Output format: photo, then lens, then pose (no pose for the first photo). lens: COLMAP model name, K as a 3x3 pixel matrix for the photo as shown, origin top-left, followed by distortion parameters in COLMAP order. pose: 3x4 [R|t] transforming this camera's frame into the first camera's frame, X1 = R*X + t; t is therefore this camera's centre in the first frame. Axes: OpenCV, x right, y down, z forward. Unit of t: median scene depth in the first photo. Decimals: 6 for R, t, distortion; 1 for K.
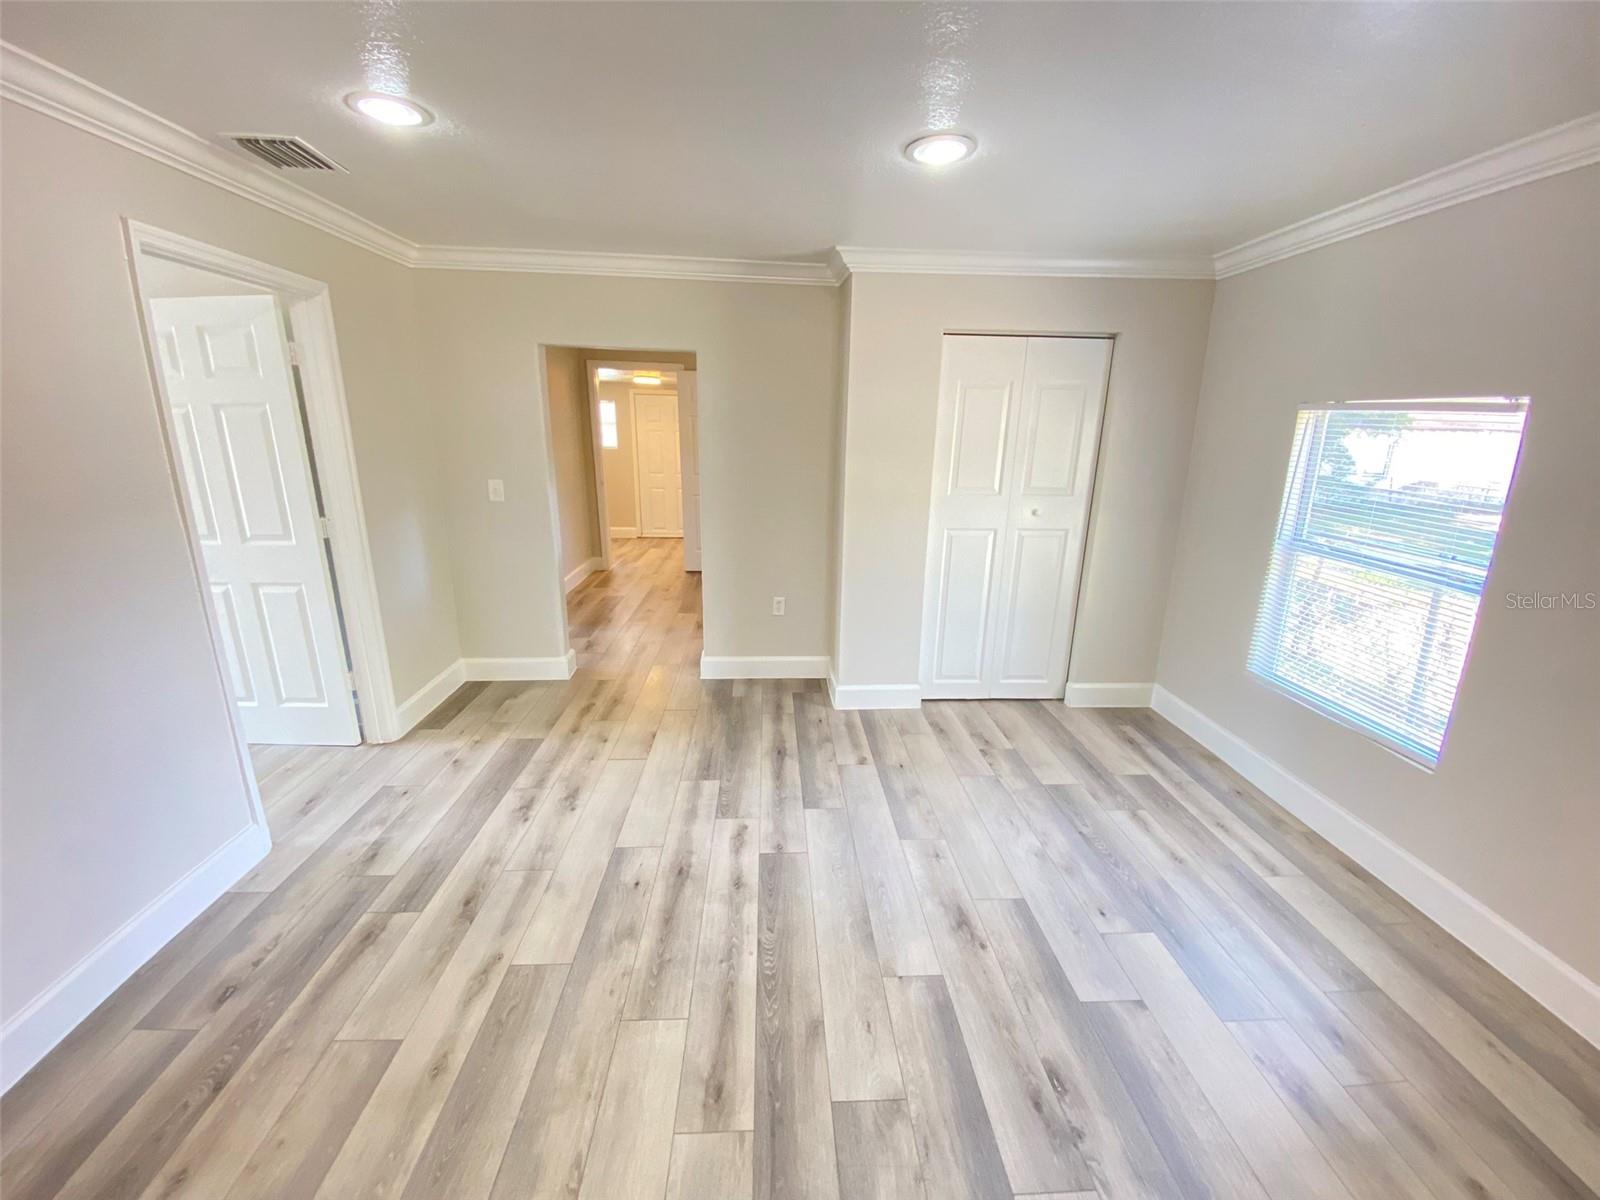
lens RADIAL K [[641.8, 0, 800.0], [0, 641.8, 600.0], [0, 0, 1]] dist [0.011828, -0.018174]
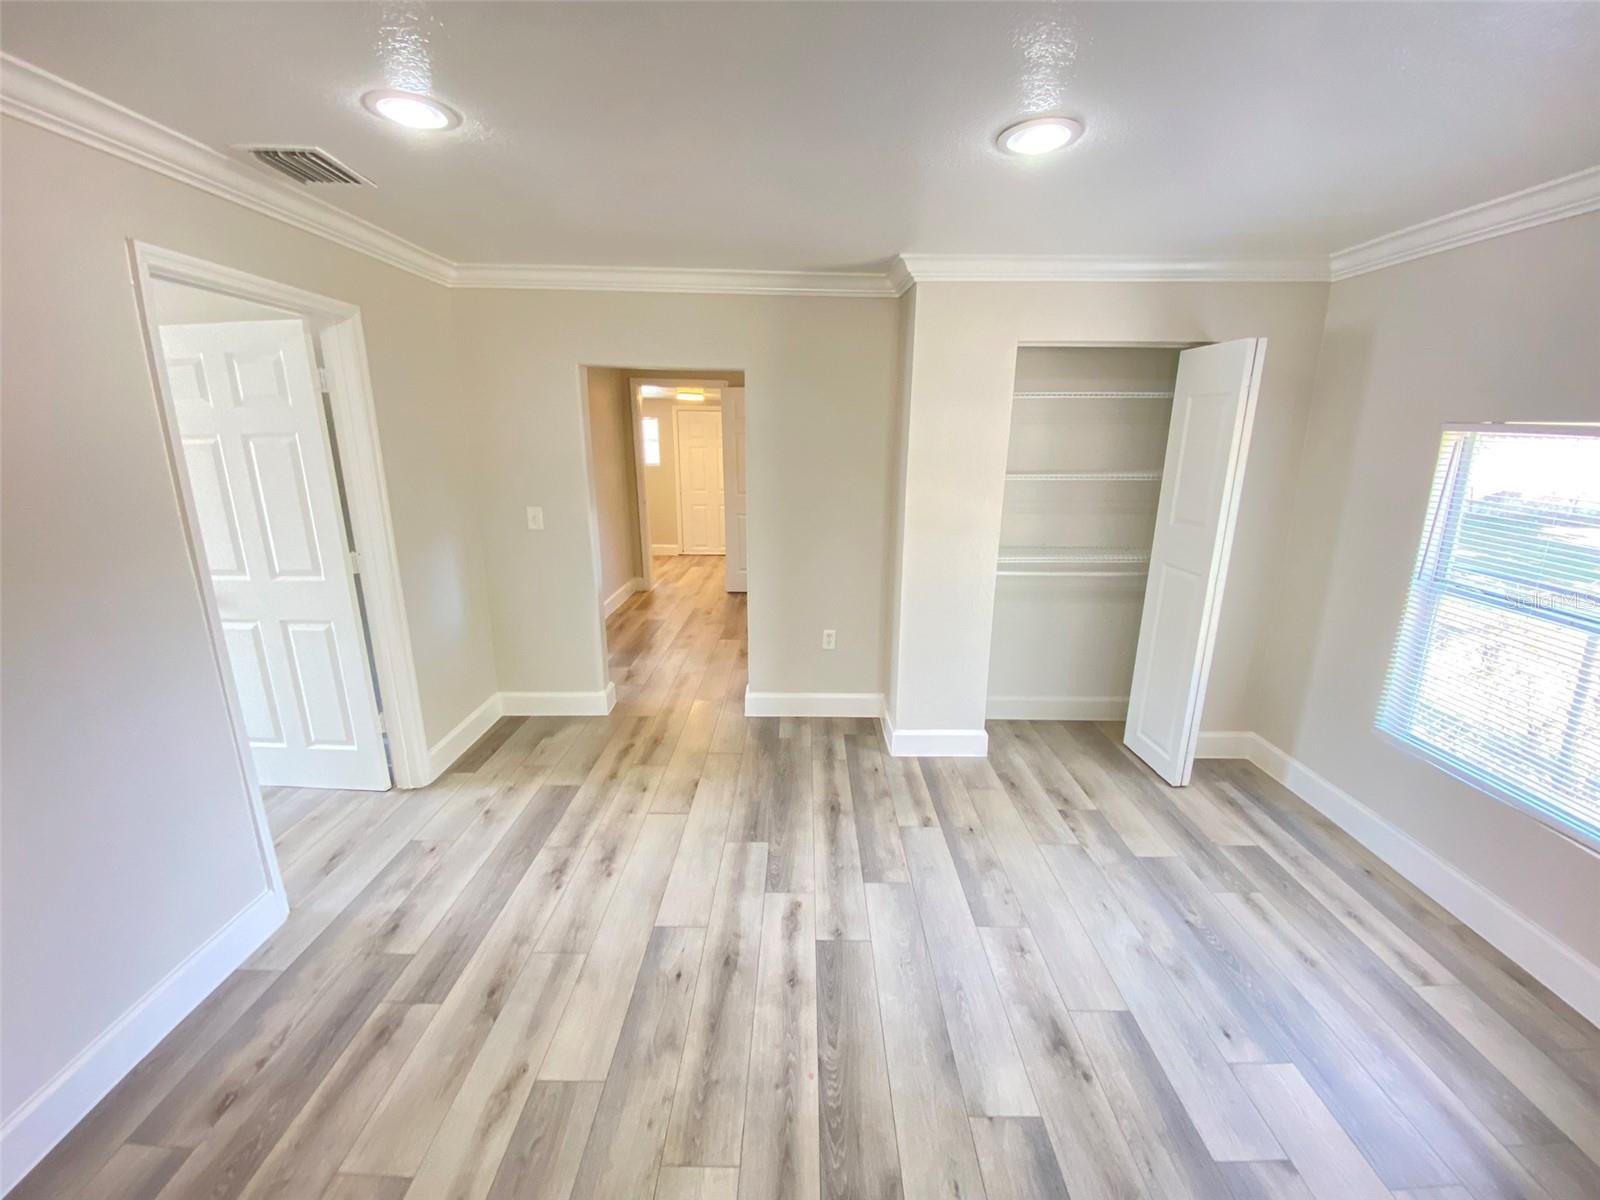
lens RADIAL K [[641.8, 0, 800.0], [0, 641.8, 600.0], [0, 0, 1]] dist [0.011828, -0.018174]
pose [[0.998262, 0.005122, -0.058711, -0.033058], [-0.005974, 0.999879, -0.014341, -0.053246], [0.058631, 0.014667, 0.998172, 0.104393]]
